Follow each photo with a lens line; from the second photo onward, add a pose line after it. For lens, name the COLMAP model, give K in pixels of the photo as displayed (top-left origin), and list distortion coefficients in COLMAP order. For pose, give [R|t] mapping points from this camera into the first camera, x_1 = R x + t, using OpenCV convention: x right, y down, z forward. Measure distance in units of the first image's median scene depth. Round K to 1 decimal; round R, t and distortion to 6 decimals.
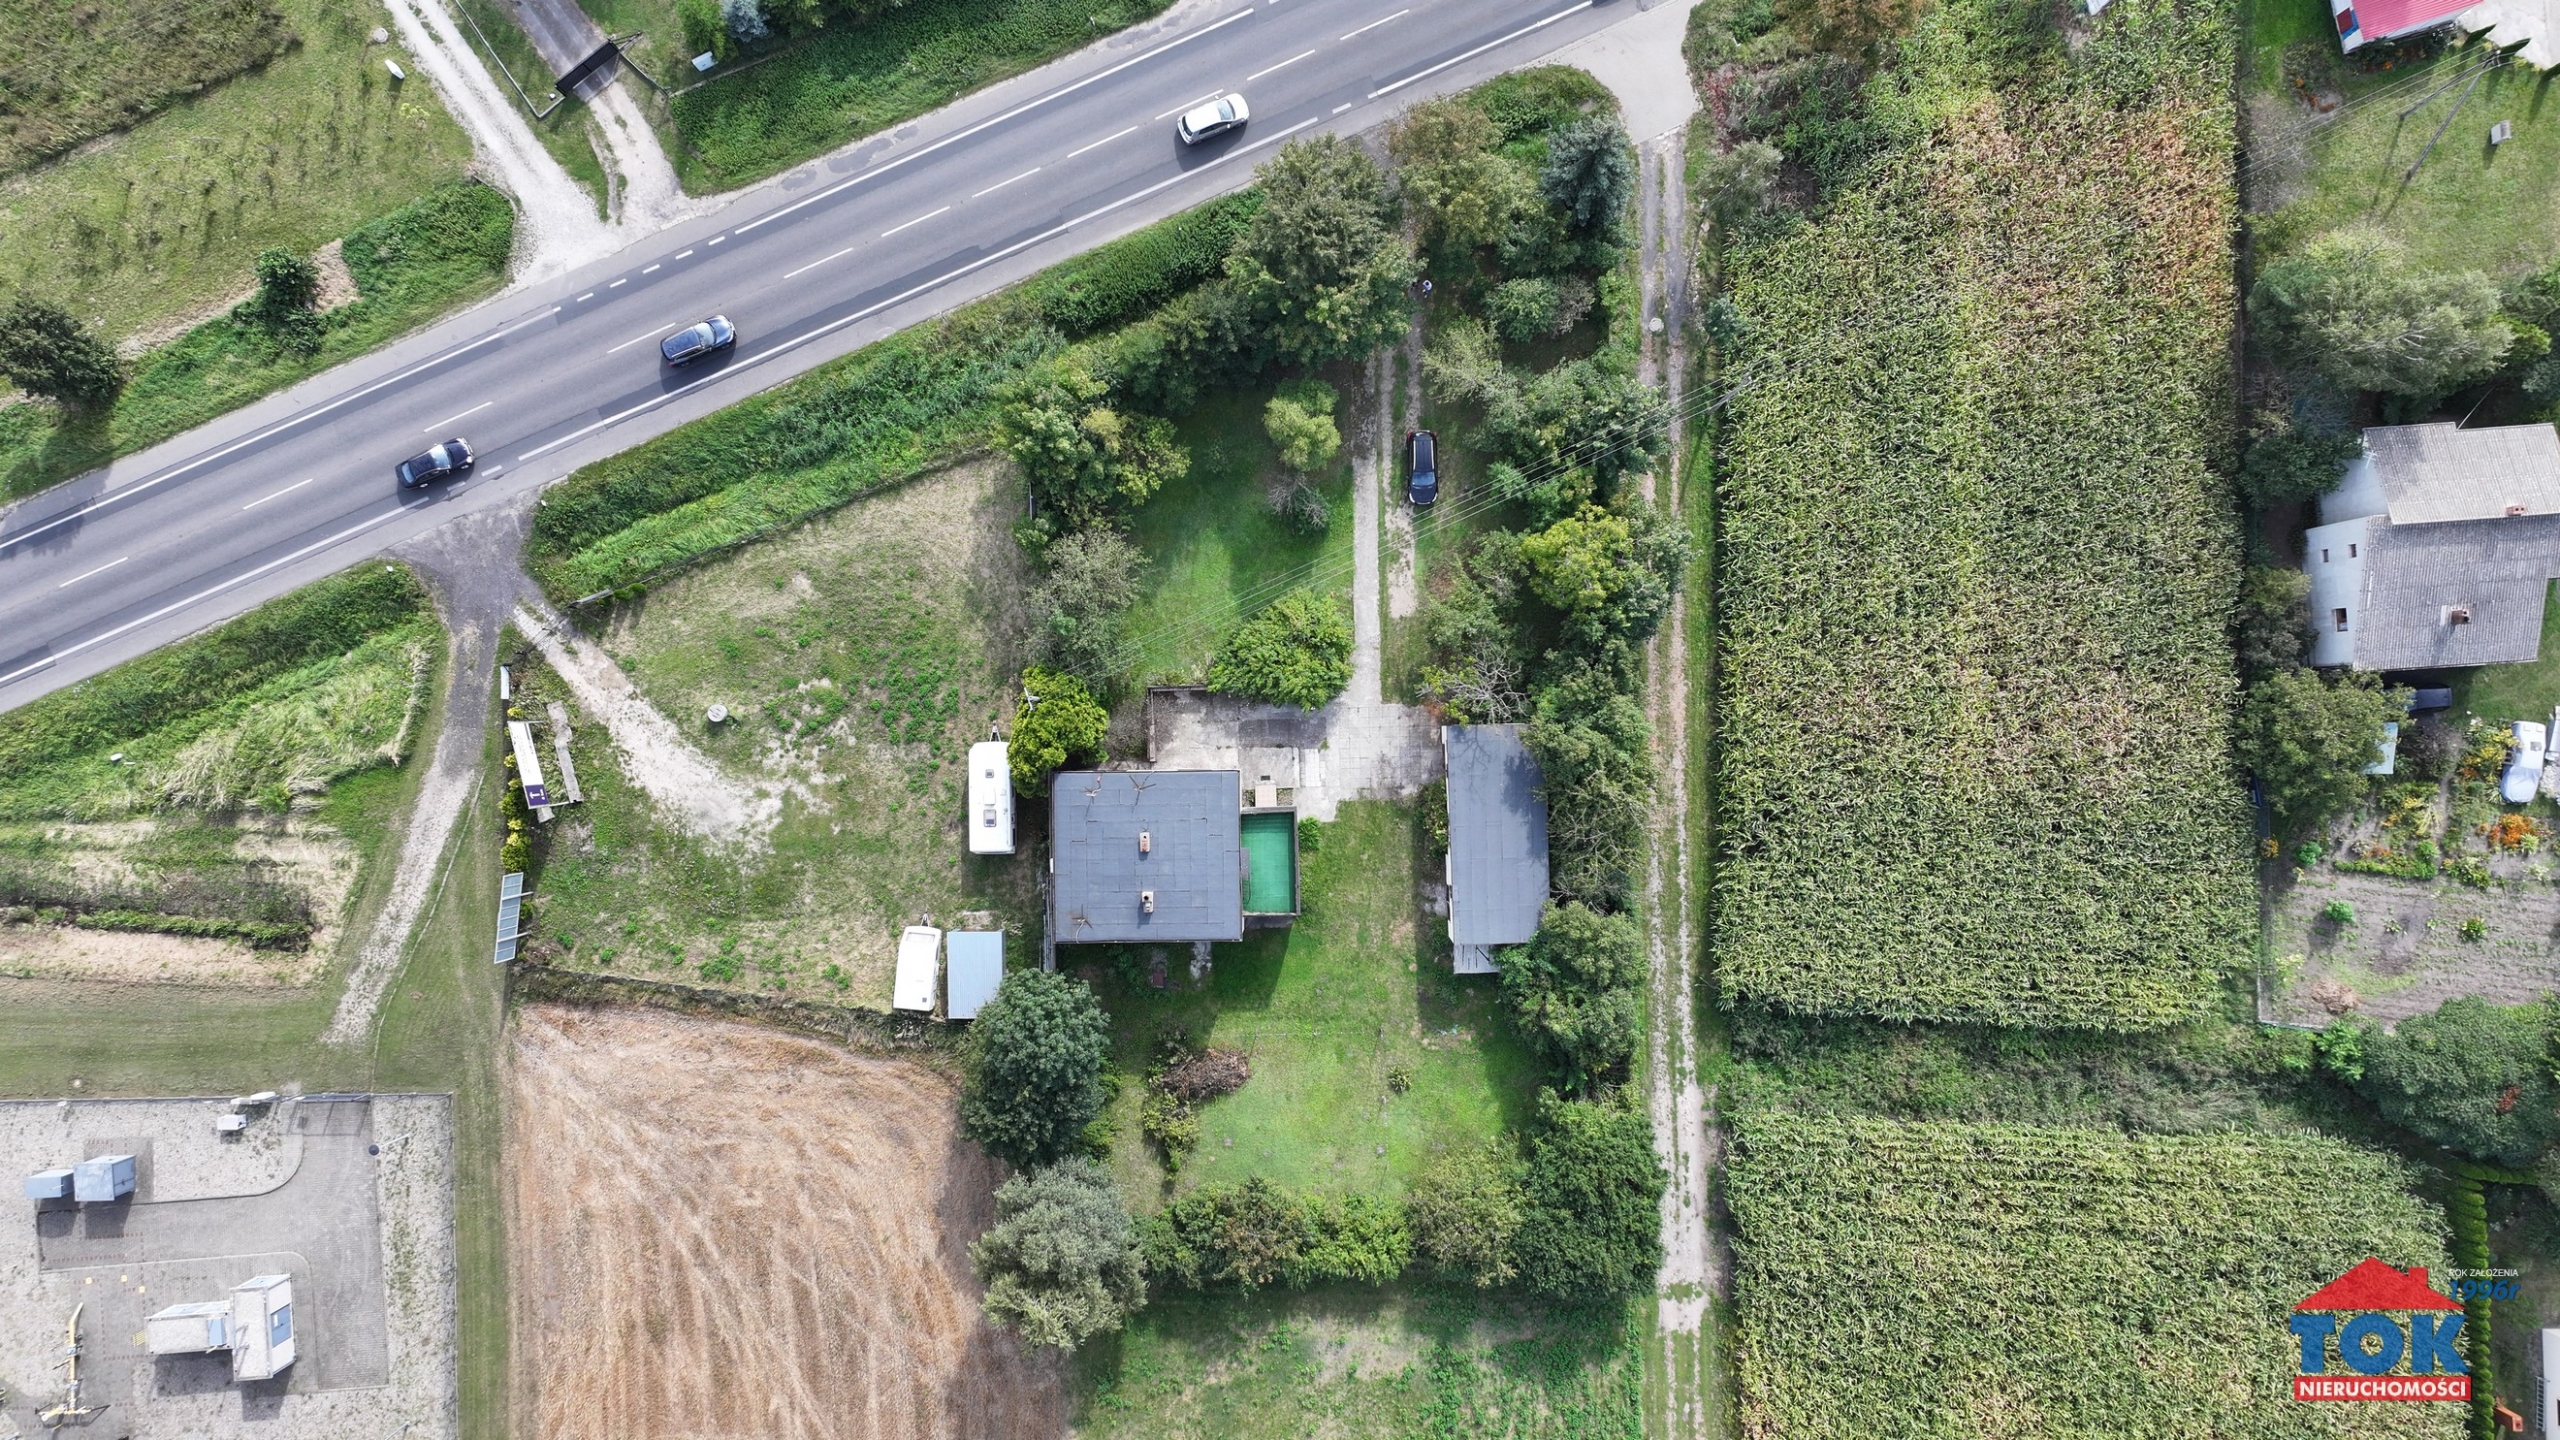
lens RADIAL K [[1796.1, 0, 1290.3], [0, 1796.1, 719.6], [0, 0, 1]] dist [0.003314, 0.015057]
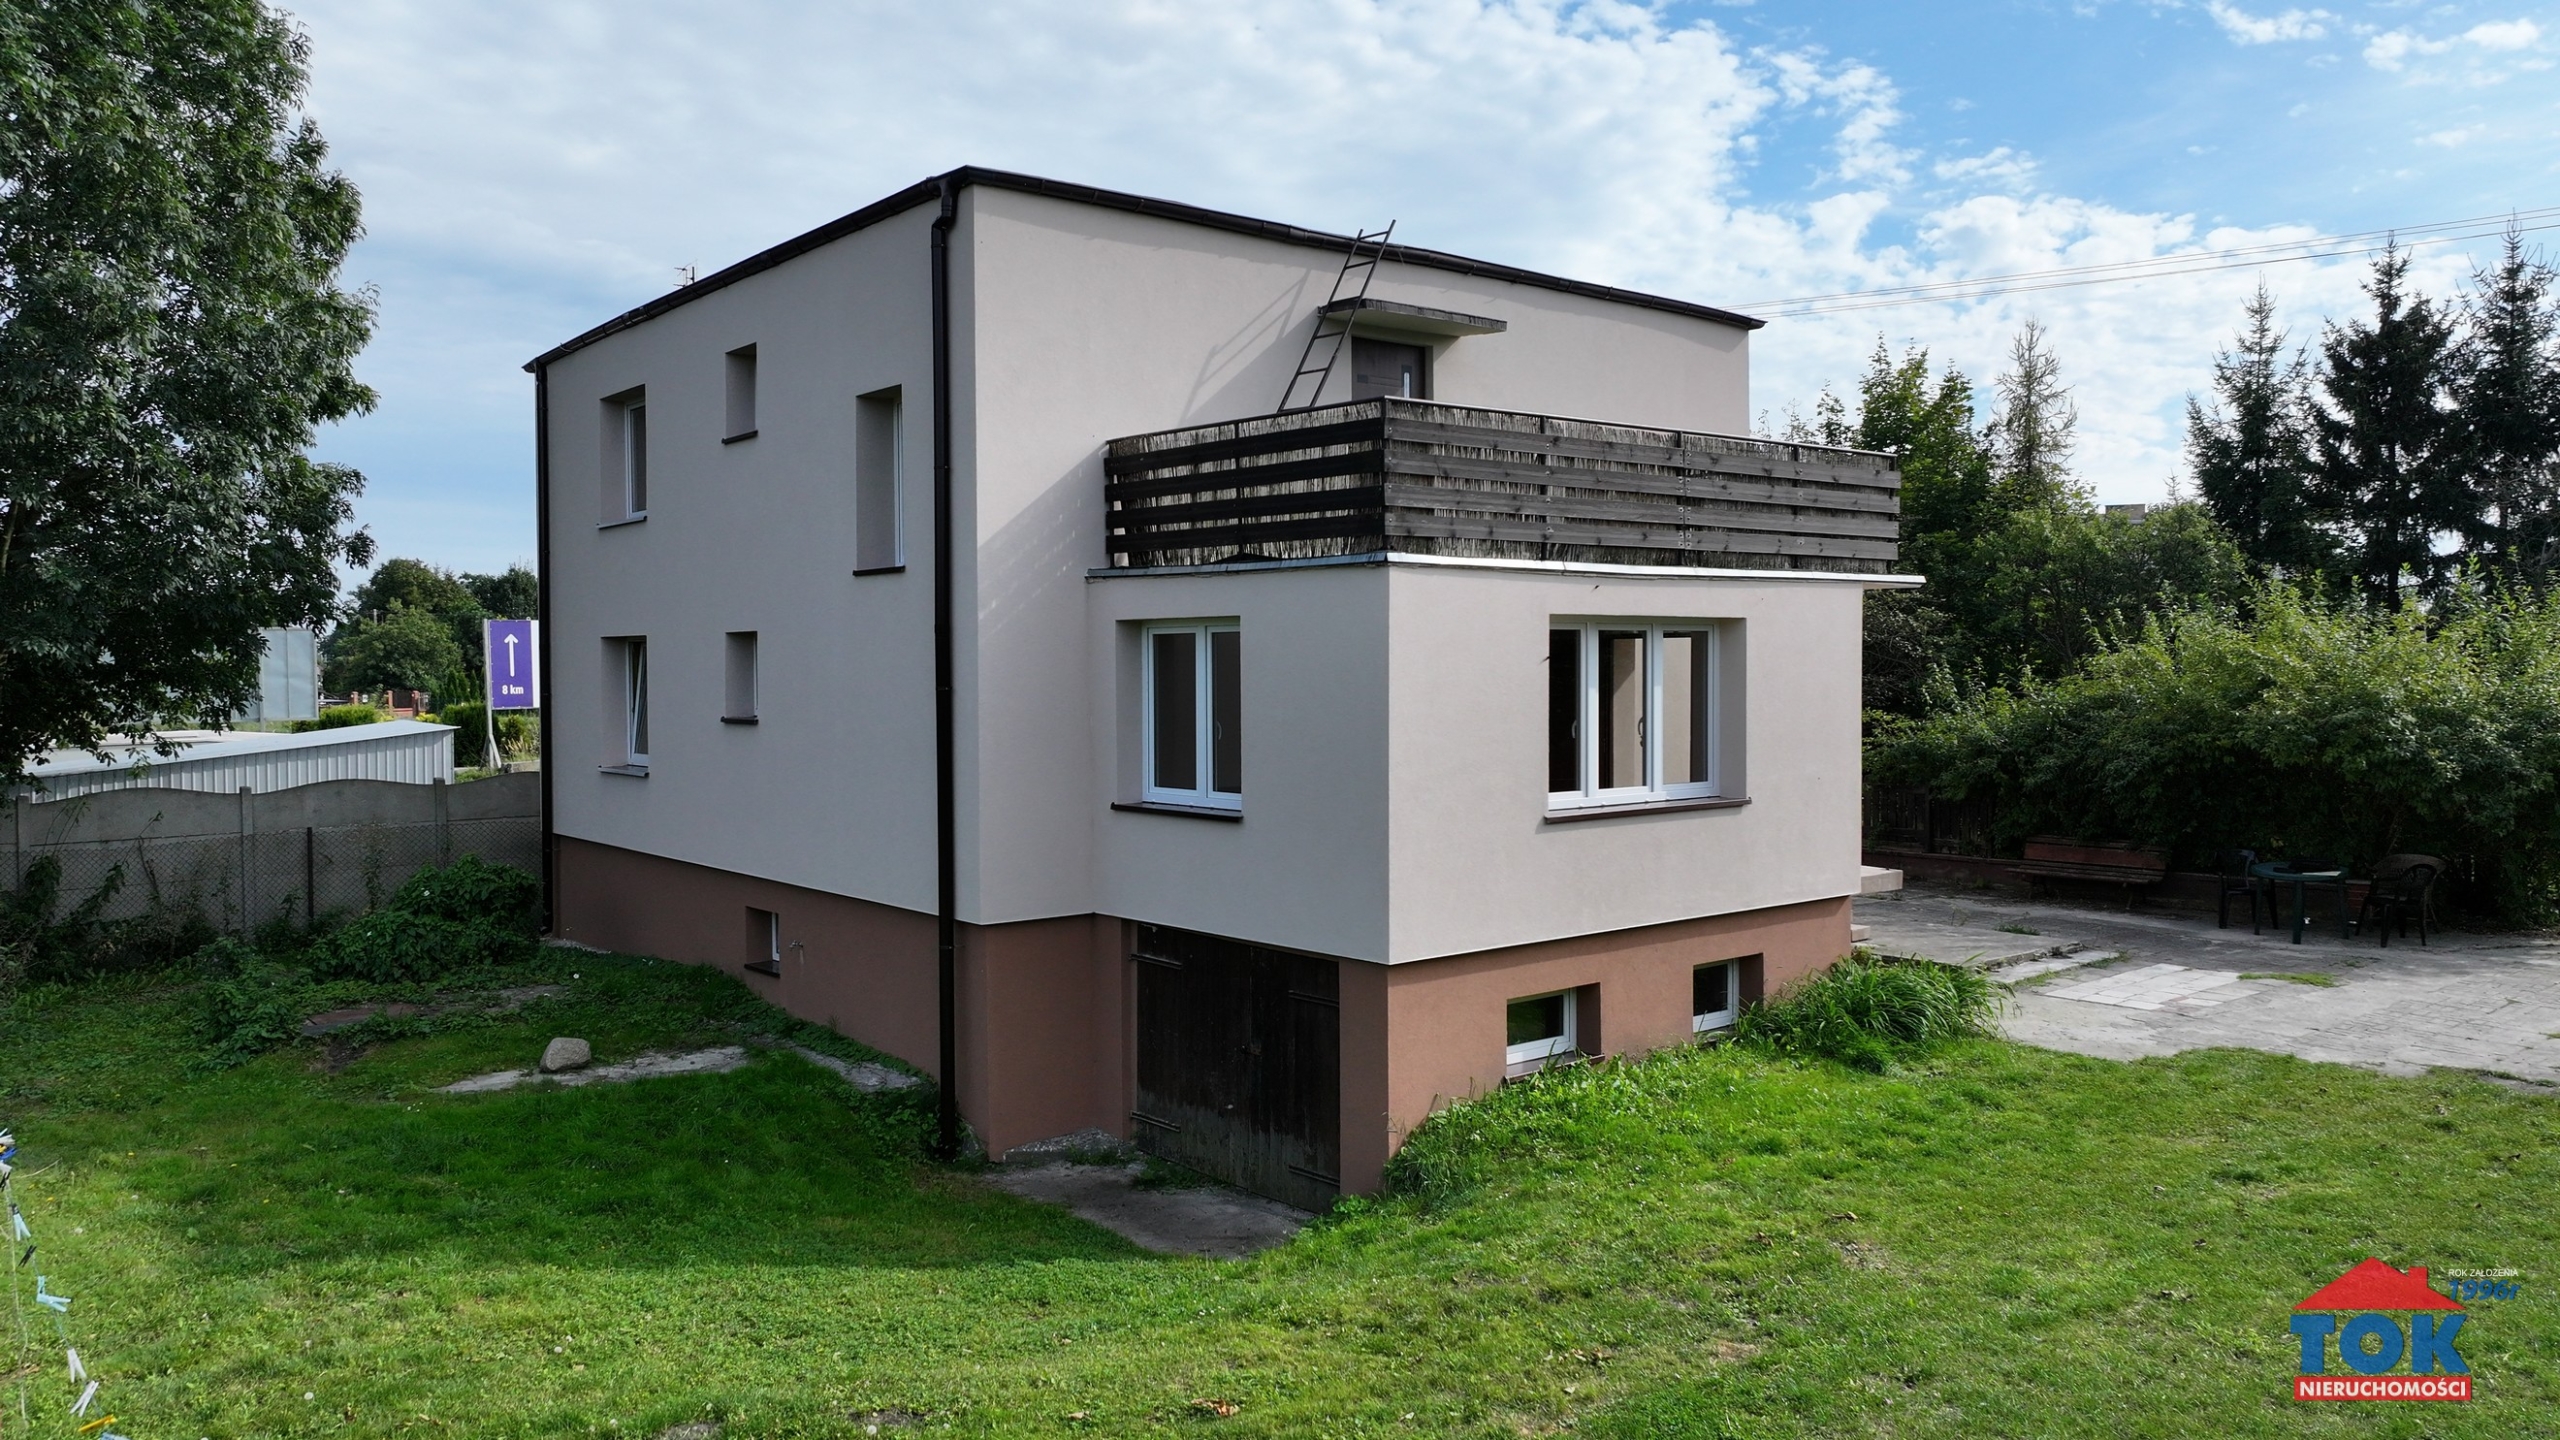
lens RADIAL K [[1796.1, 0, 1279.8], [0, 1796.1, 723.1], [0, 0, 1]] dist [0.003314, 0.015057]
pose [[0.622073, 0.023447, -0.782608, 0.084150], [-0.782778, 0.040140, -0.621005, 0.175376], [0.016853, 0.998919, 0.043323, 0.970477]]
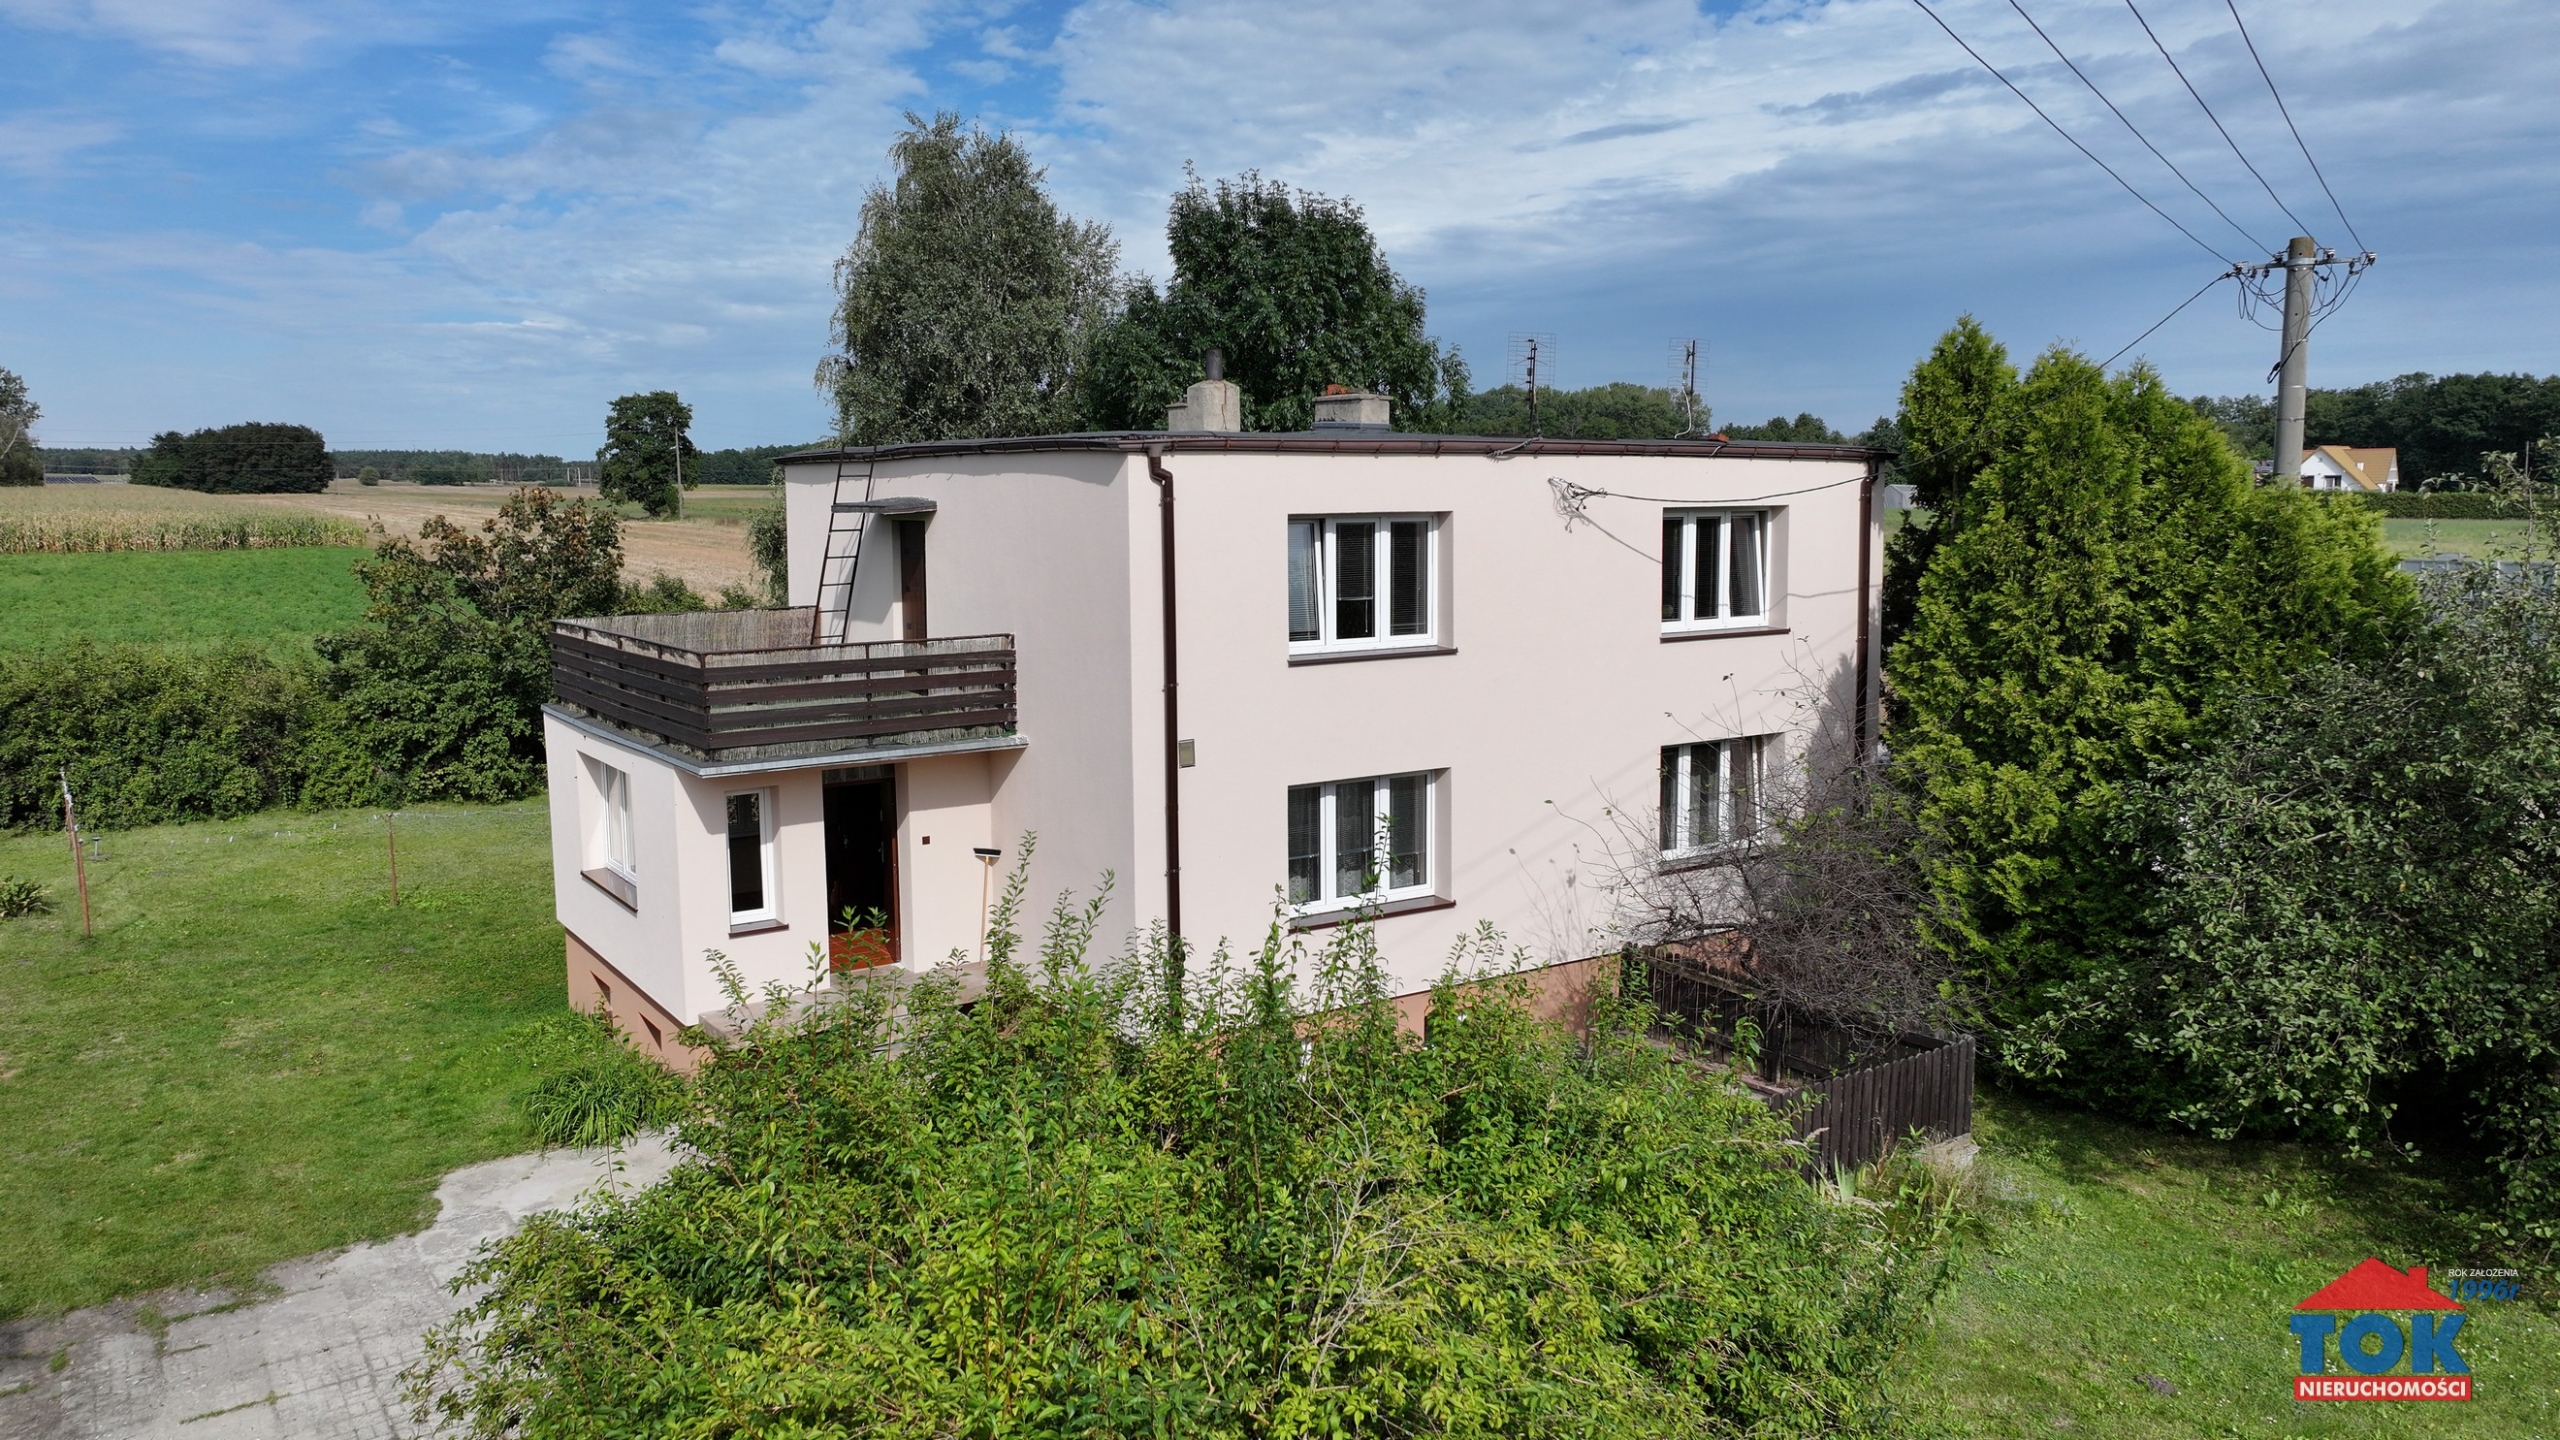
lens RADIAL K [[1796.1, 0, 1291.3], [0, 1796.1, 717.9], [0, 0, 1]] dist [0.003314, 0.015057]
pose [[-0.841283, 0.076334, -0.535178, 0.042811], [-0.540384, -0.091104, 0.836472, -0.106560], [0.015094, 0.992911, 0.117894, 0.944637]]
